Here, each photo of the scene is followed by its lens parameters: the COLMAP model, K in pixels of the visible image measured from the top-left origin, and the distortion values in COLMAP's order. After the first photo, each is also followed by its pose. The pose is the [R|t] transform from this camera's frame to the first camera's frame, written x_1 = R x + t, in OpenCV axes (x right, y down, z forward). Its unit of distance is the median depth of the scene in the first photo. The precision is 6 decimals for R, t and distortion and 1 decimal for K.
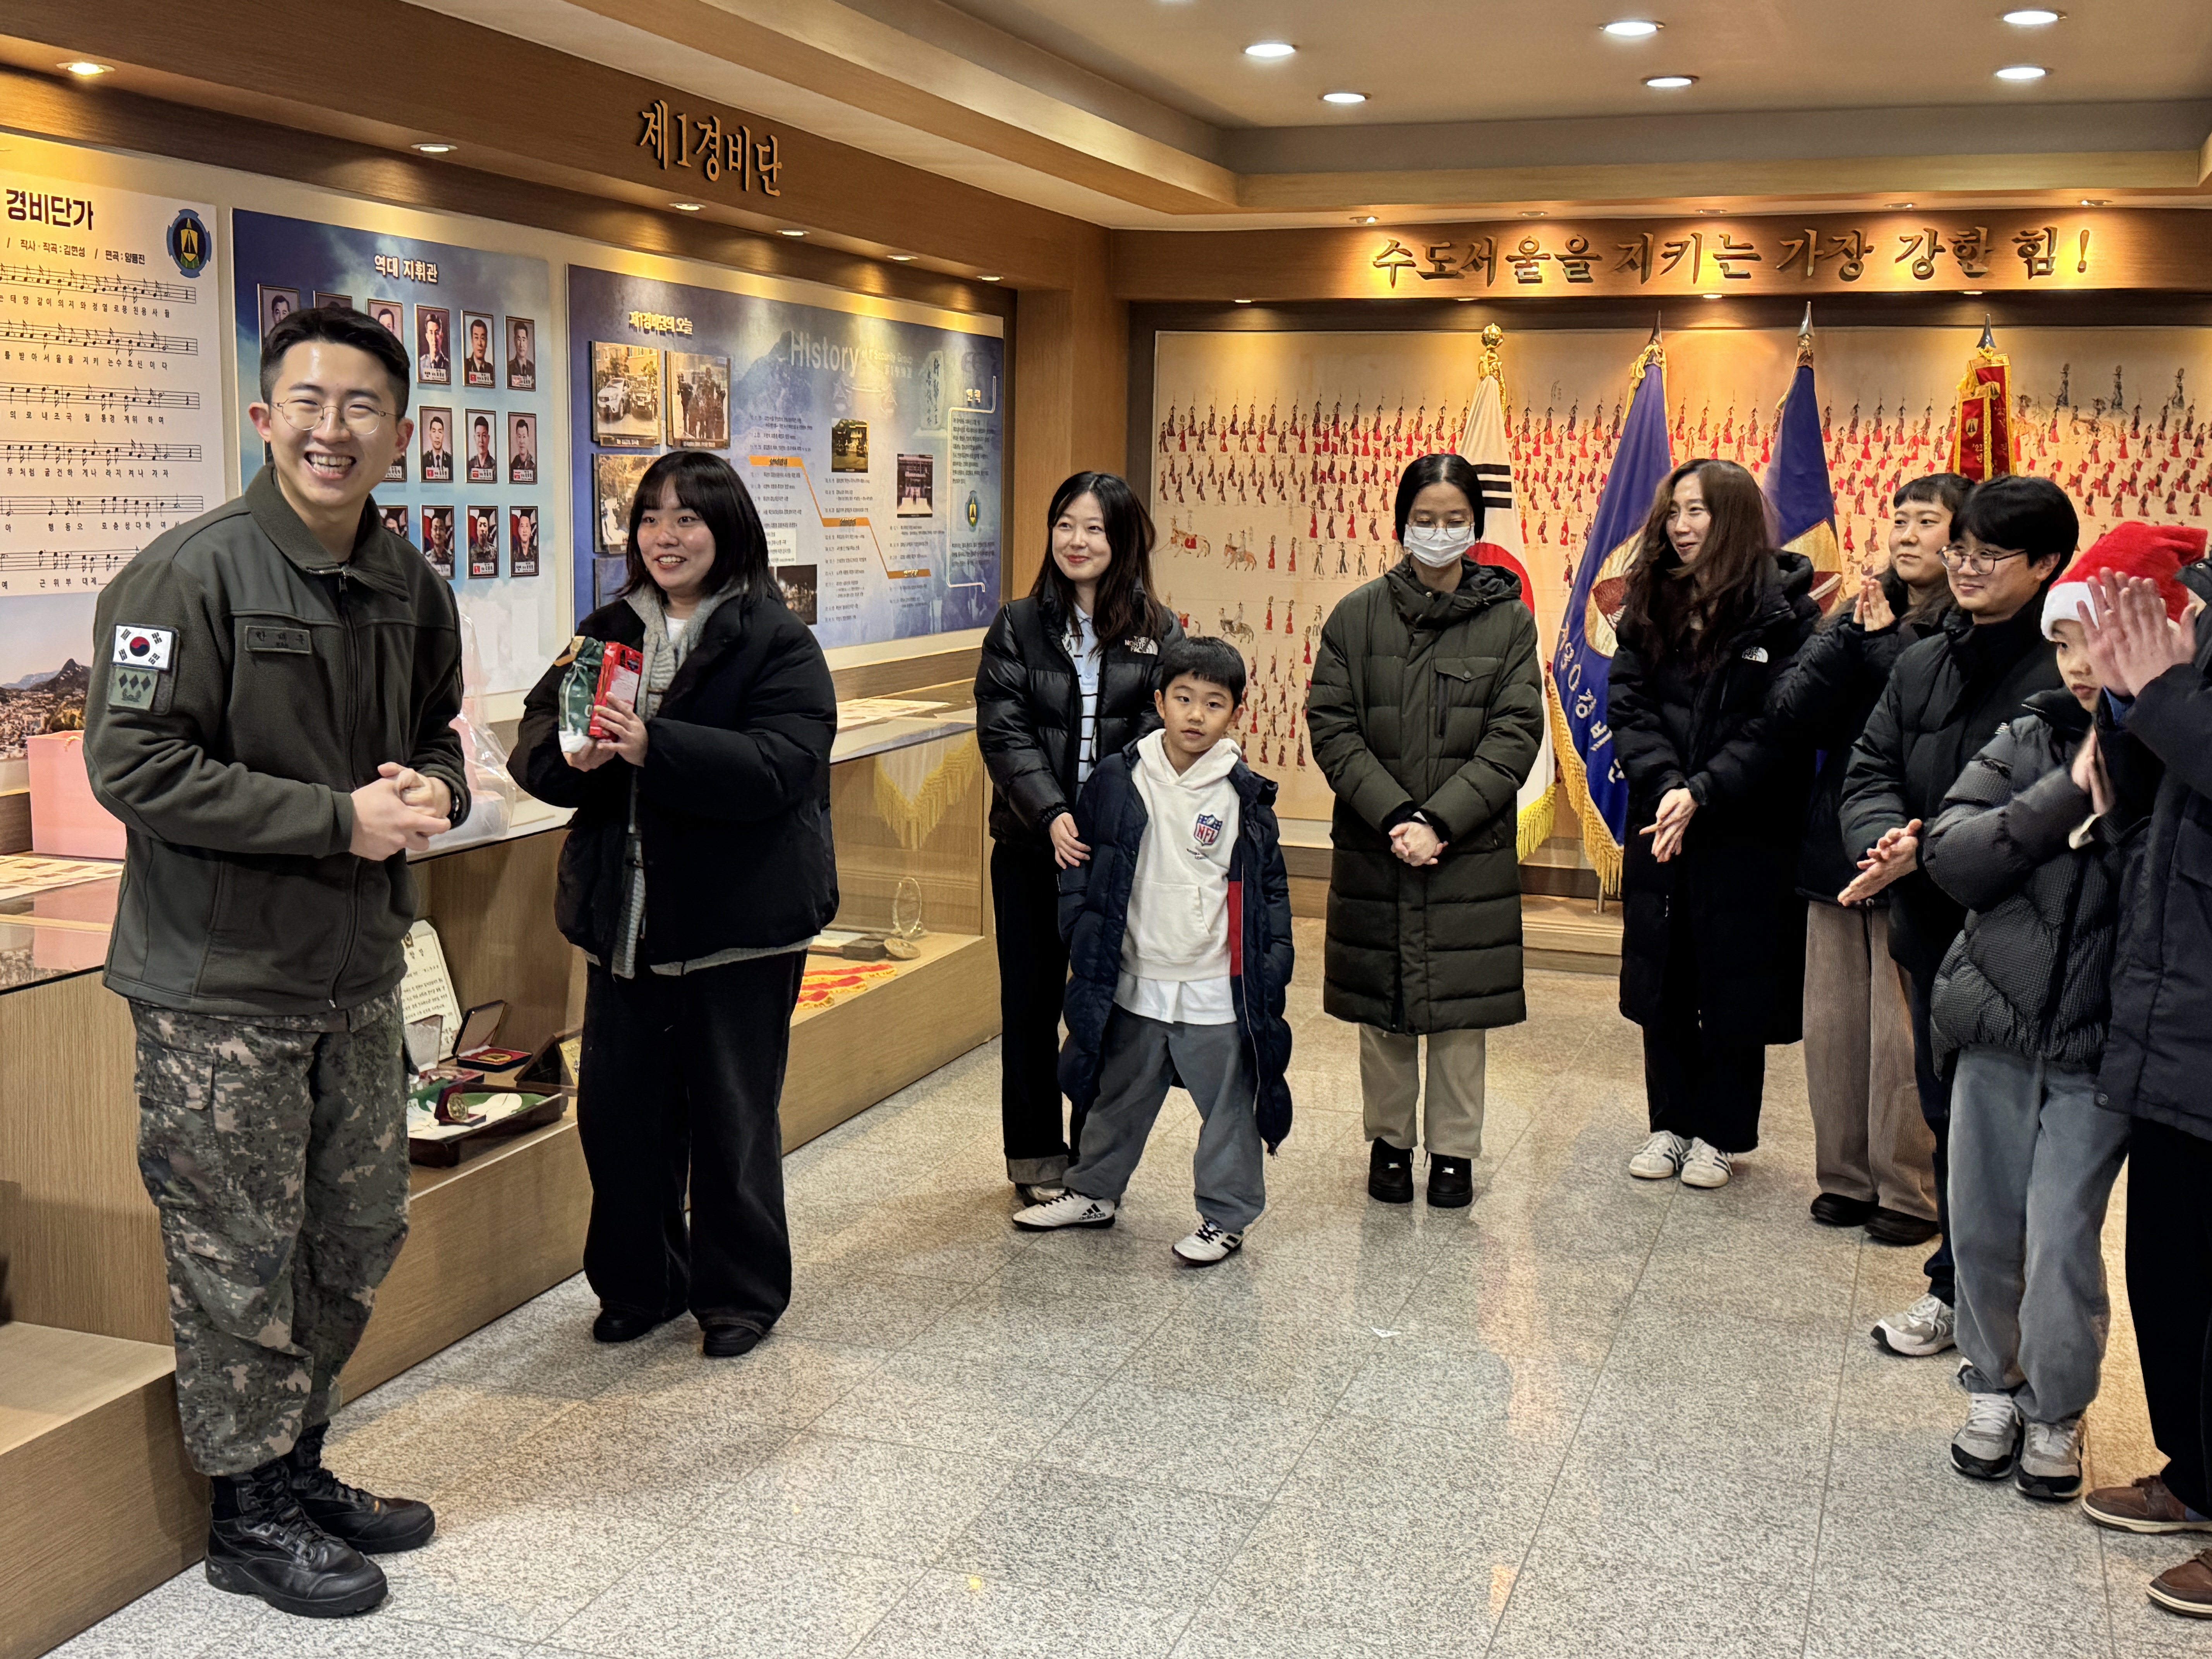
lens RADIAL K [[2427.0, 0, 1089.8], [0, 2427.0, 835.9], [0, 0, 1]] dist [0.181917, -0.396477]
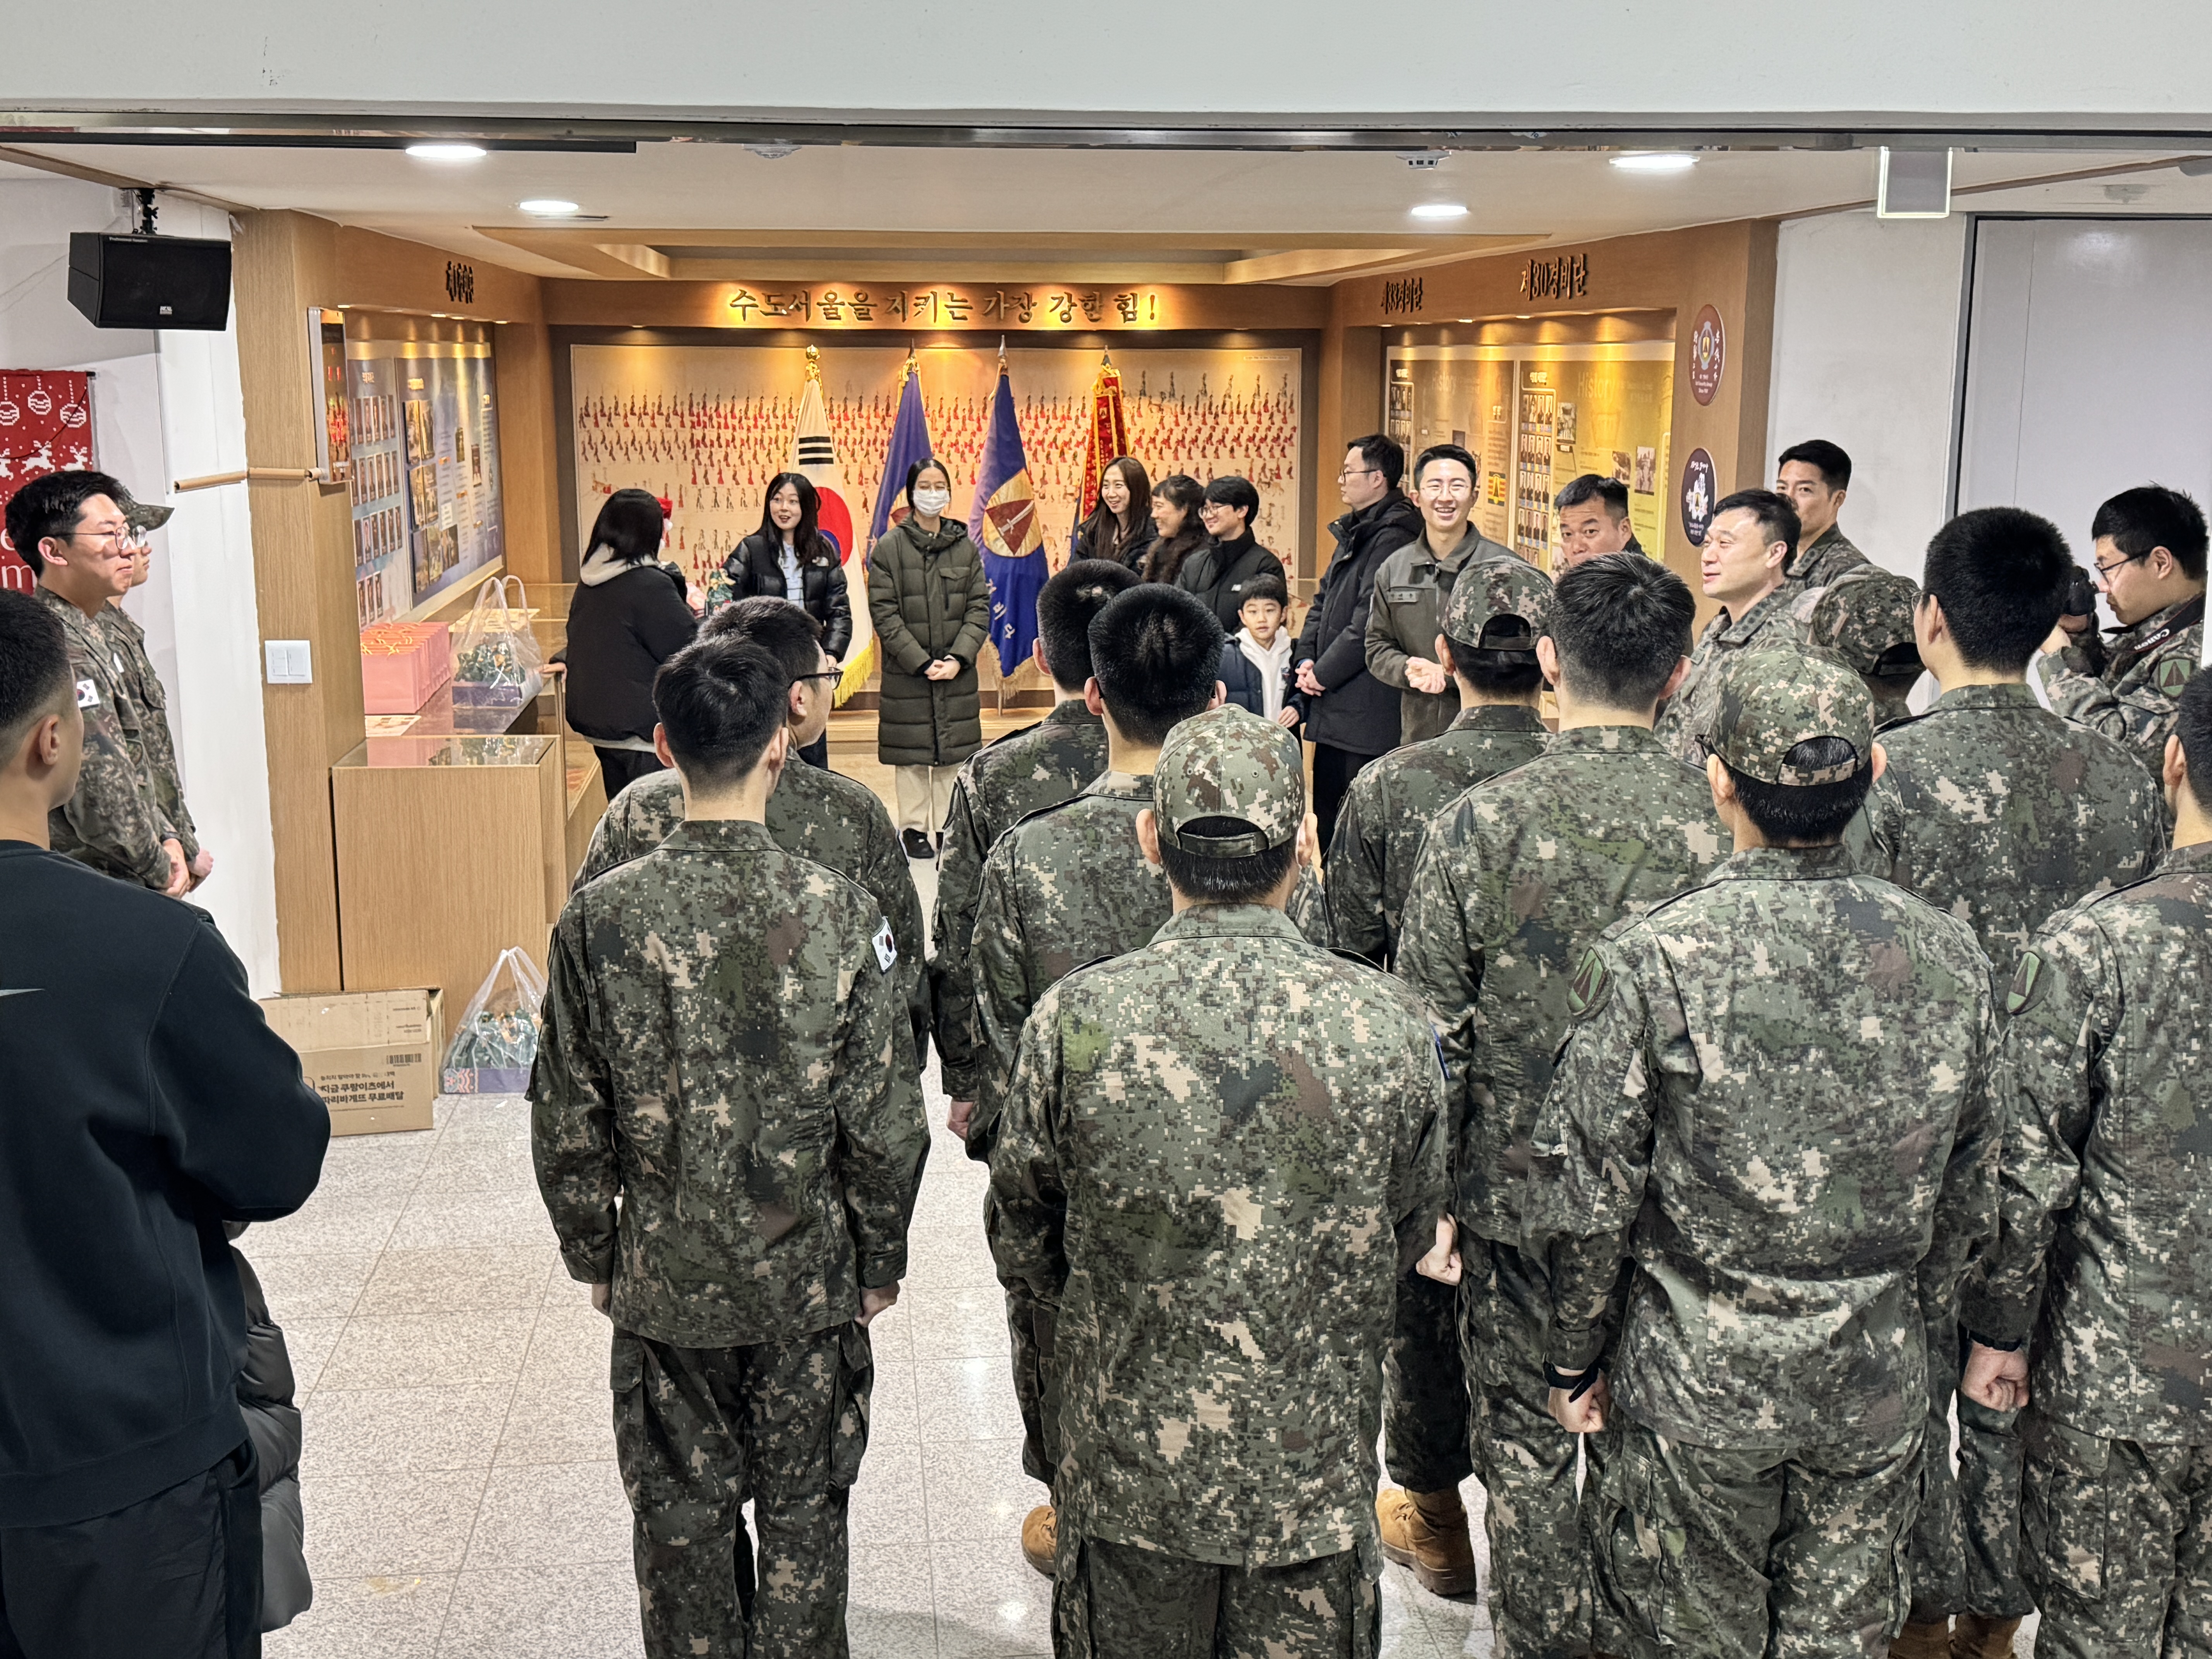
lens RADIAL K [[2427.0, 0, 1089.8], [0, 2427.0, 835.9], [0, 0, 1]] dist [0.181917, -0.396477]
pose [[0.901216, -0.099832, 0.421715, -0.428614], [0.082000, 0.994809, 0.060265, 0.027083], [-0.425543, -0.019731, 0.904723, -0.579877]]
